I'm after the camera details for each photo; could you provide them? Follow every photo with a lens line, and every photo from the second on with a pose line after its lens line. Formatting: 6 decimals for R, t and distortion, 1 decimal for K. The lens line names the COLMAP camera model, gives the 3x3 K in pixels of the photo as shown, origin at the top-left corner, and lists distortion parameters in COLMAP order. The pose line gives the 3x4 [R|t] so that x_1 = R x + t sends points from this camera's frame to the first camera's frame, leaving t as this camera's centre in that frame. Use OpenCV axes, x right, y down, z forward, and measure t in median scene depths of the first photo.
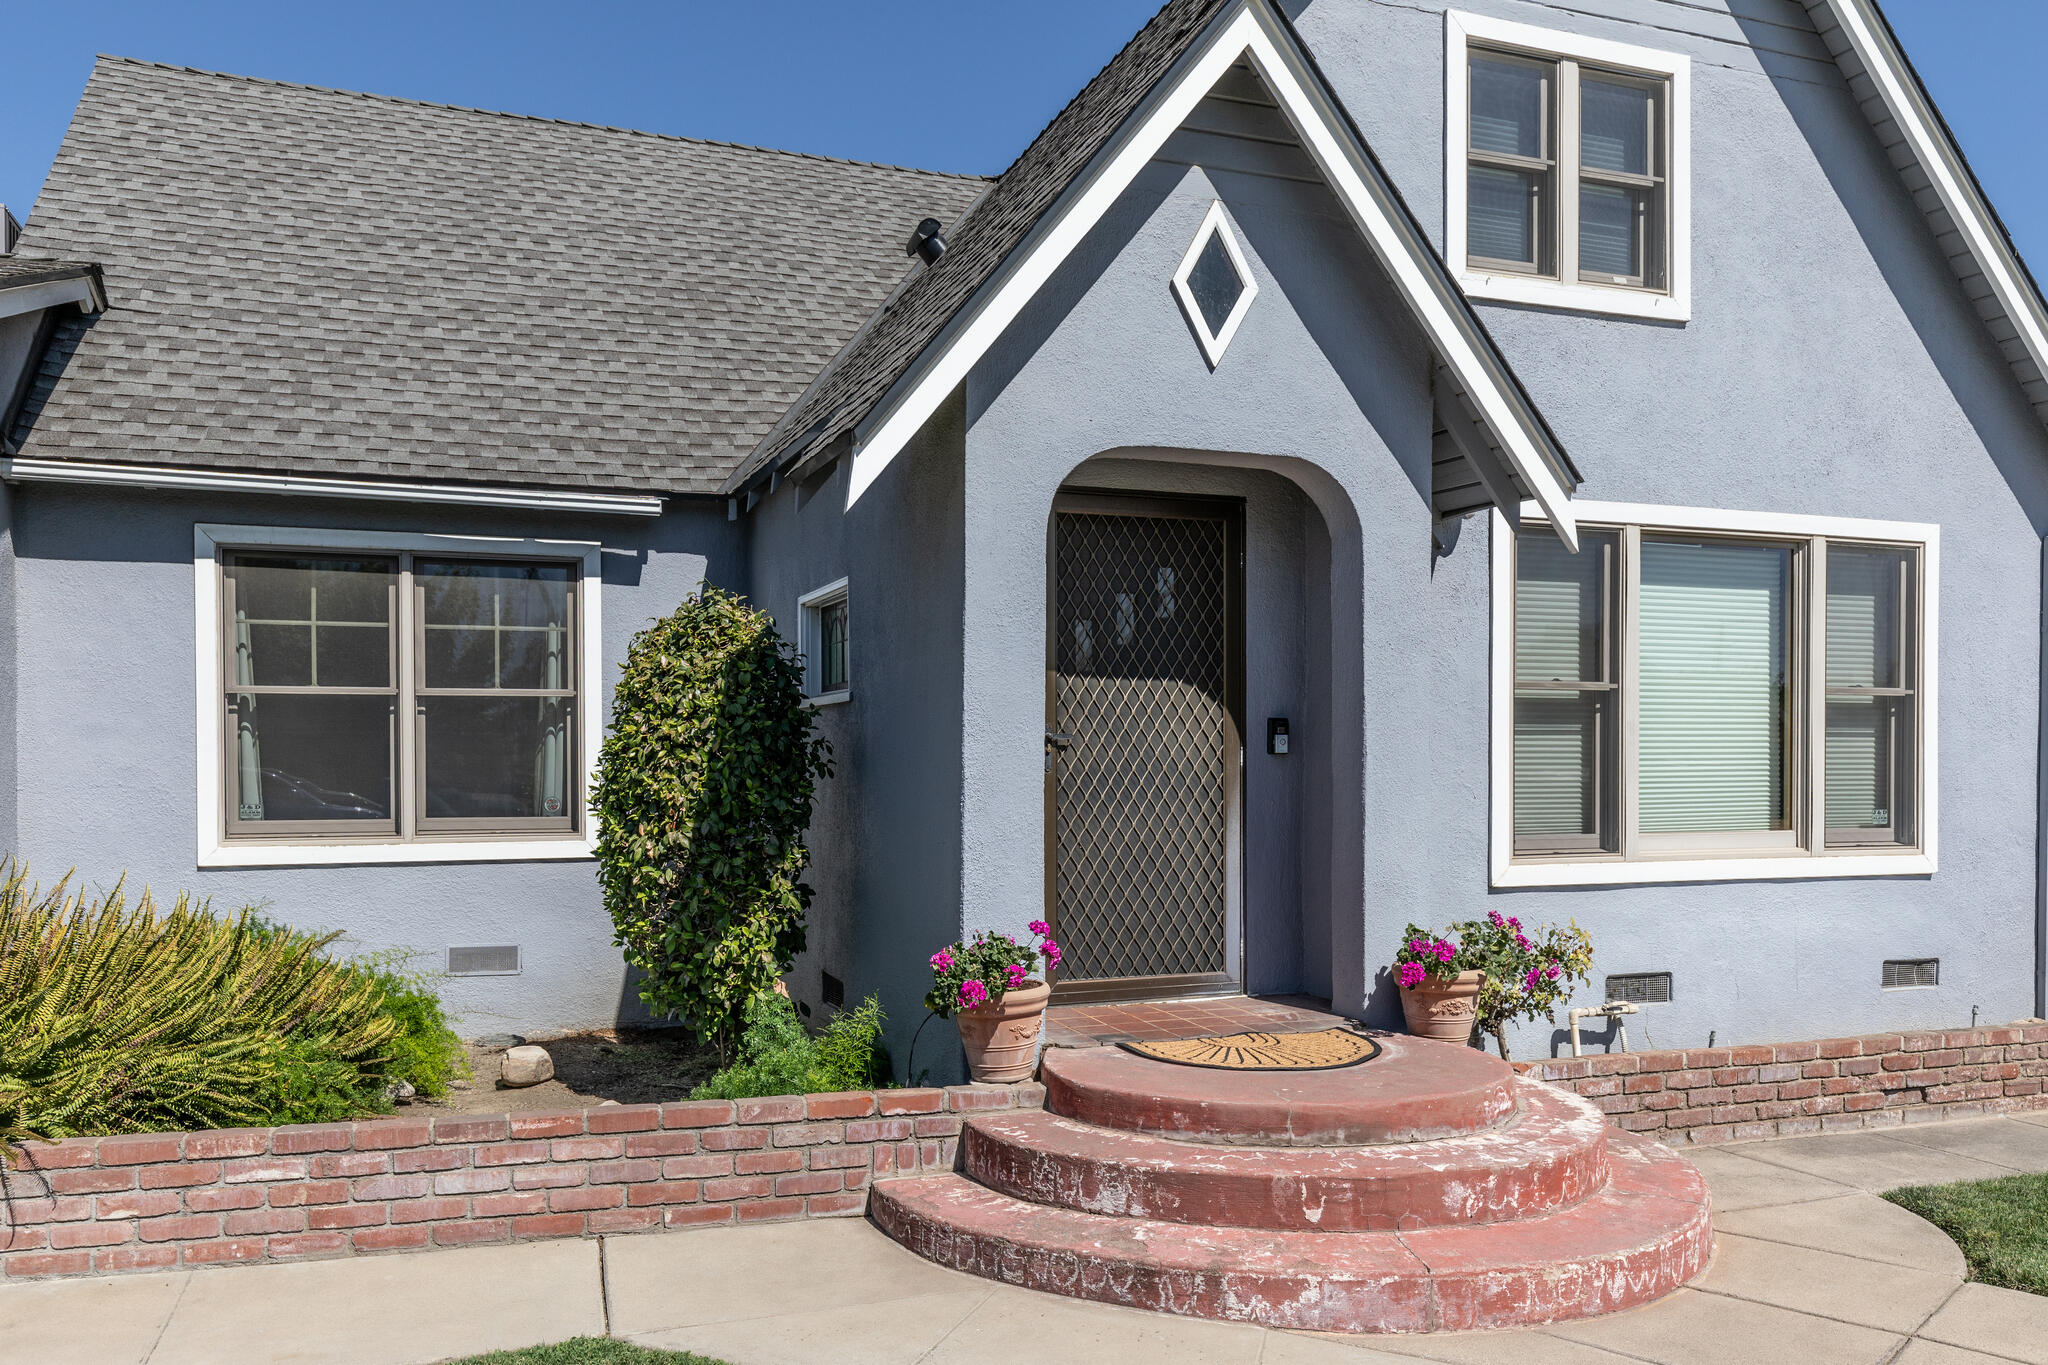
lens RADIAL K [[1583.5, 0, 913.0], [0, 1583.5, 777.3], [0, 0, 1]] dist [0.008007, -0.006826]
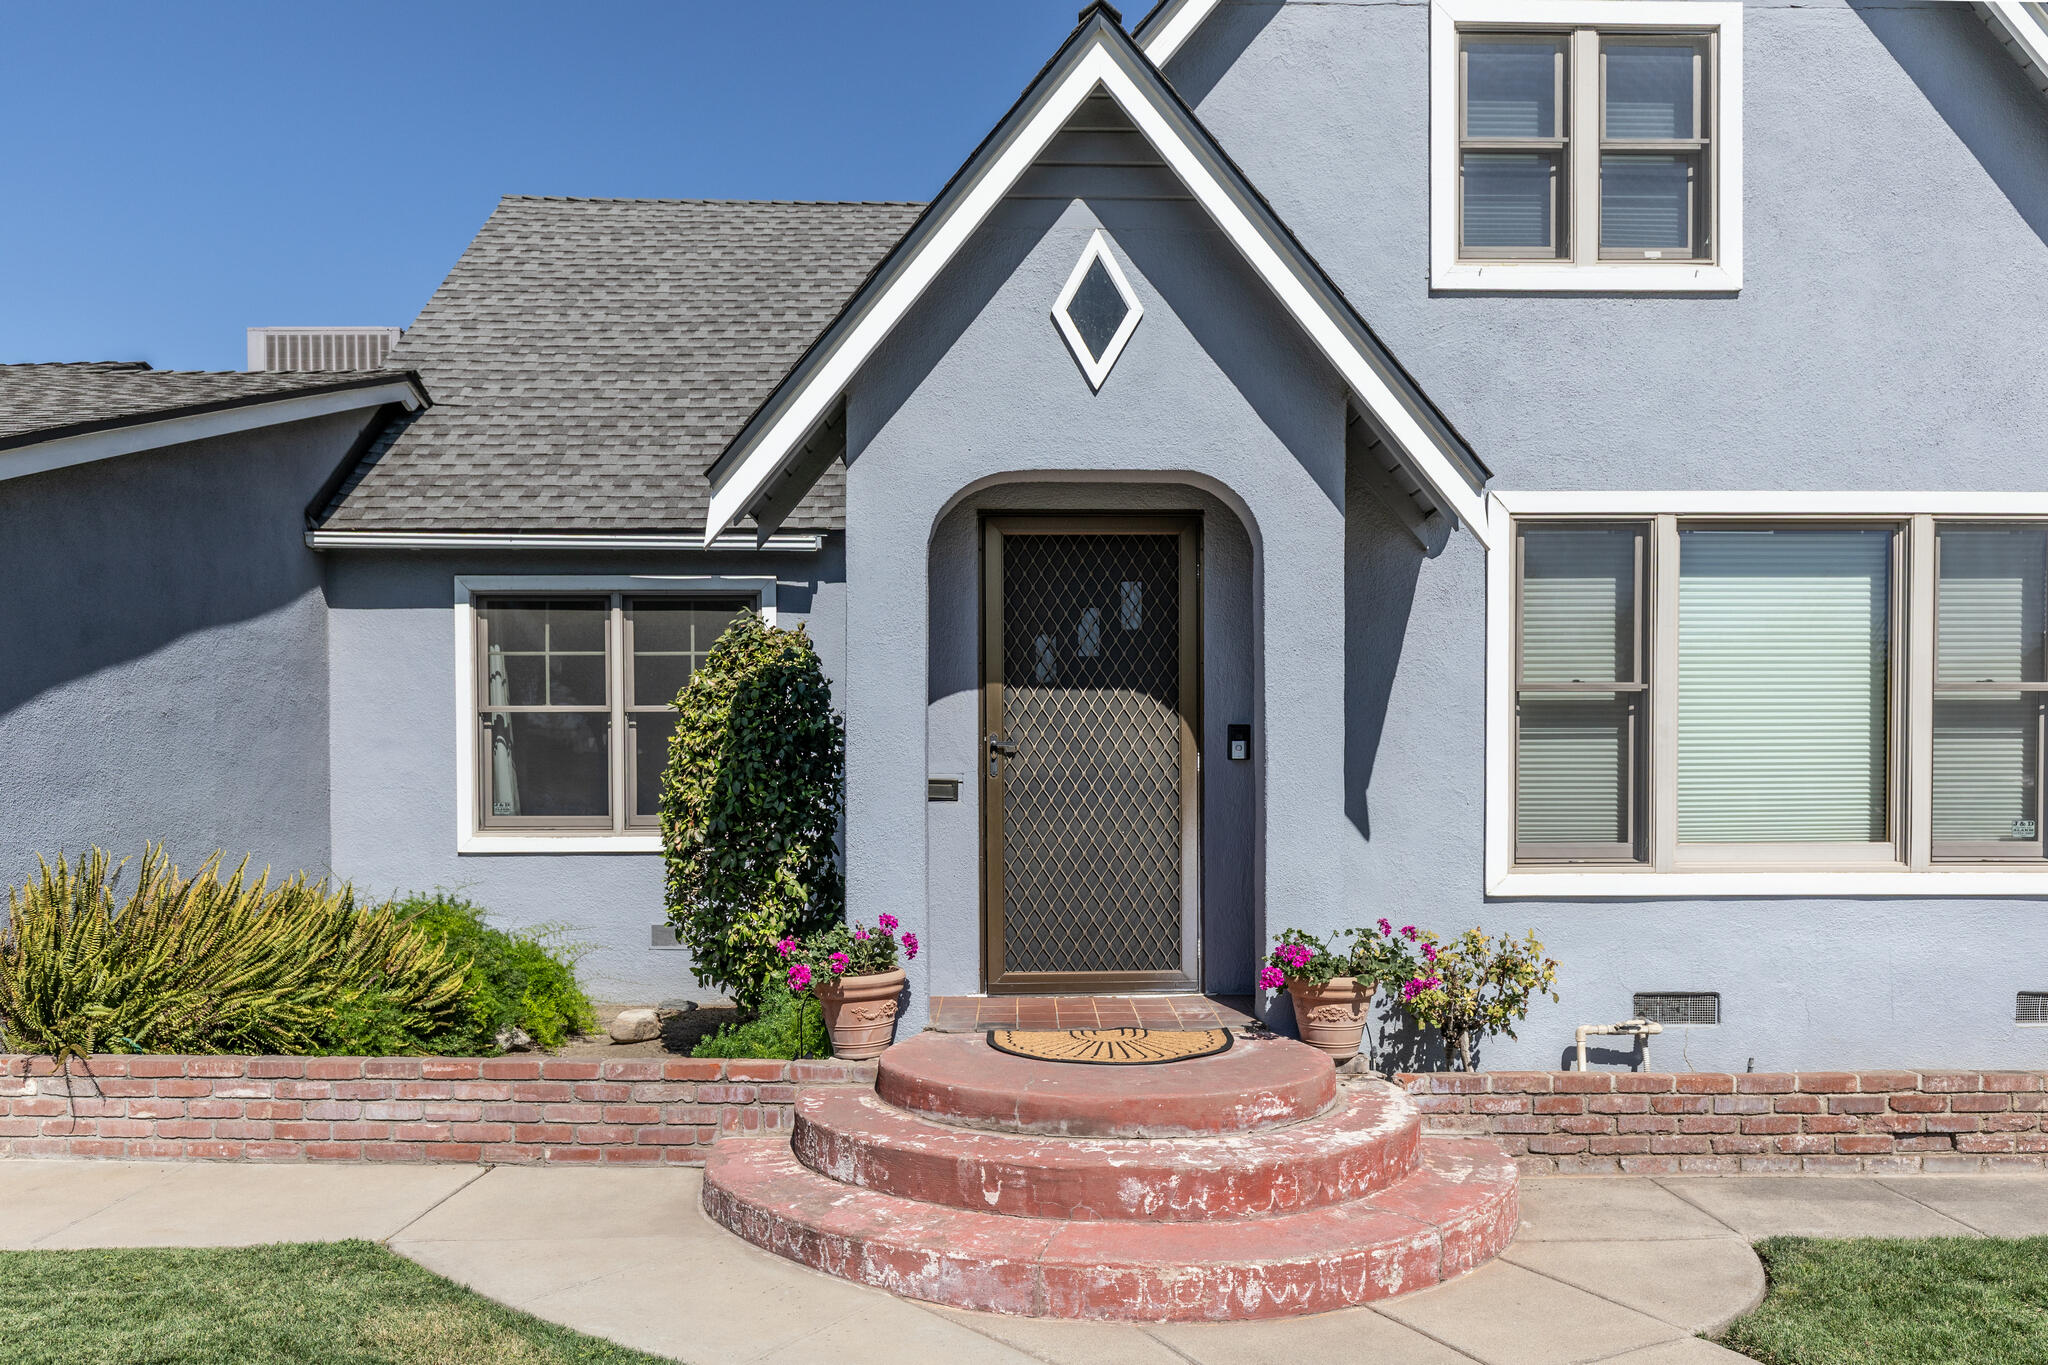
lens RADIAL K [[1469.7, 0, 973.8], [0, 1469.7, 793.7], [0, 0, 1]] dist [0.004614, -0.005693]
pose [[0.948525, 0.004466, -0.316672, 0.358285], [-0.001720, 0.999958, 0.008951, -0.001048], [0.316699, -0.007945, 0.948493, 0.045440]]
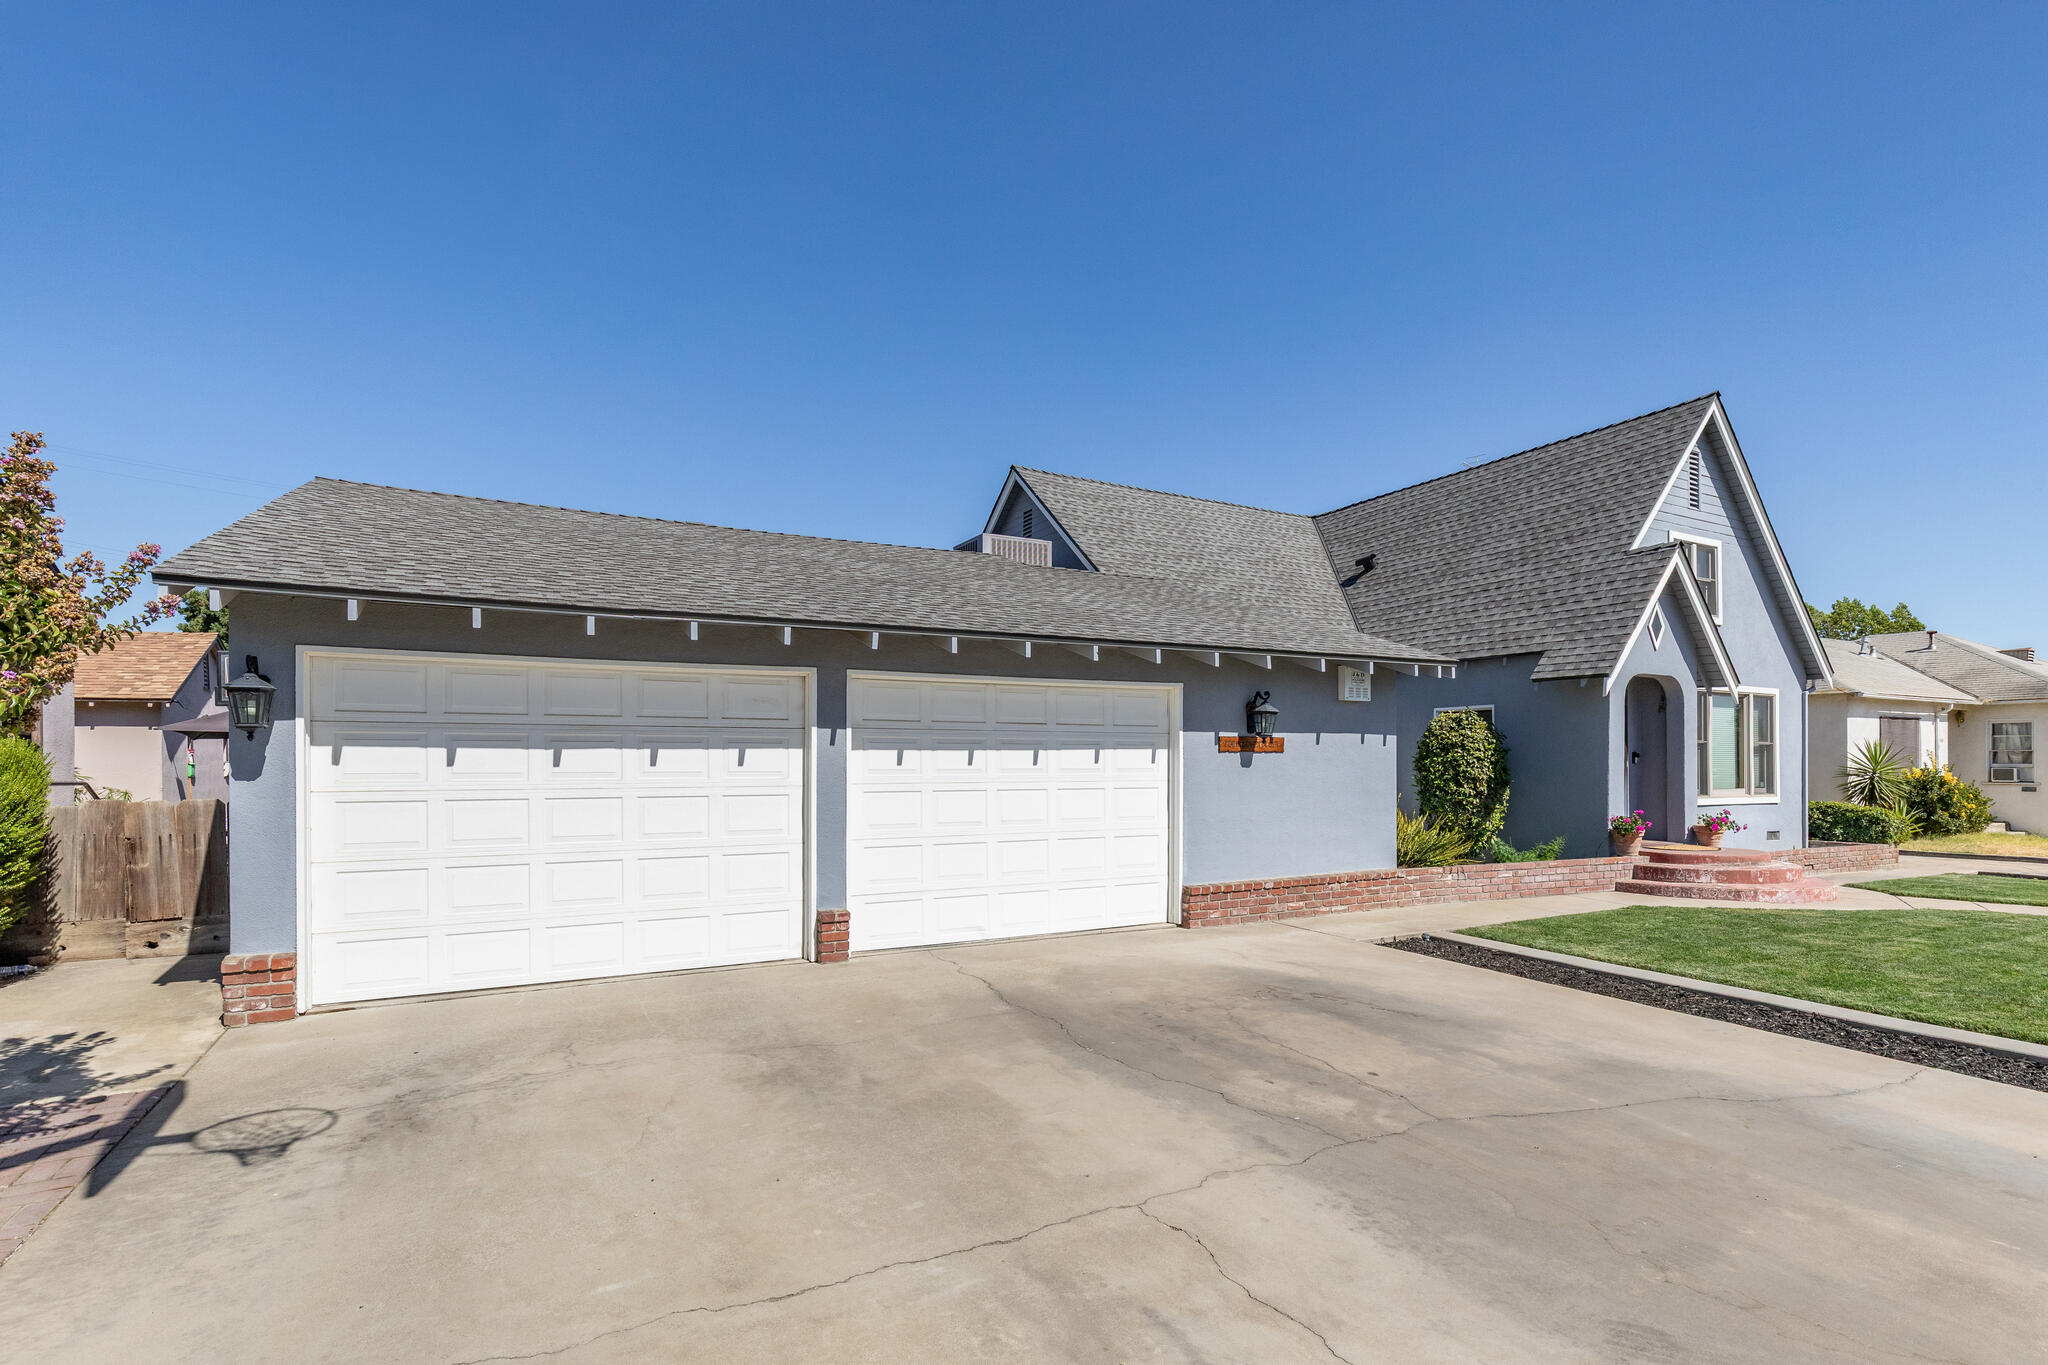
lens RADIAL K [[1079.4, 0, 902.2], [0, 1079.4, 737.6], [0, 0, 1]] dist [-0.010438, -0.001567]
pose [[0.989193, 0.010986, 0.146206, -1.497489], [-0.006851, 0.999563, -0.028758, 0.006336], [-0.146458, 0.027445, 0.988836, -0.894209]]
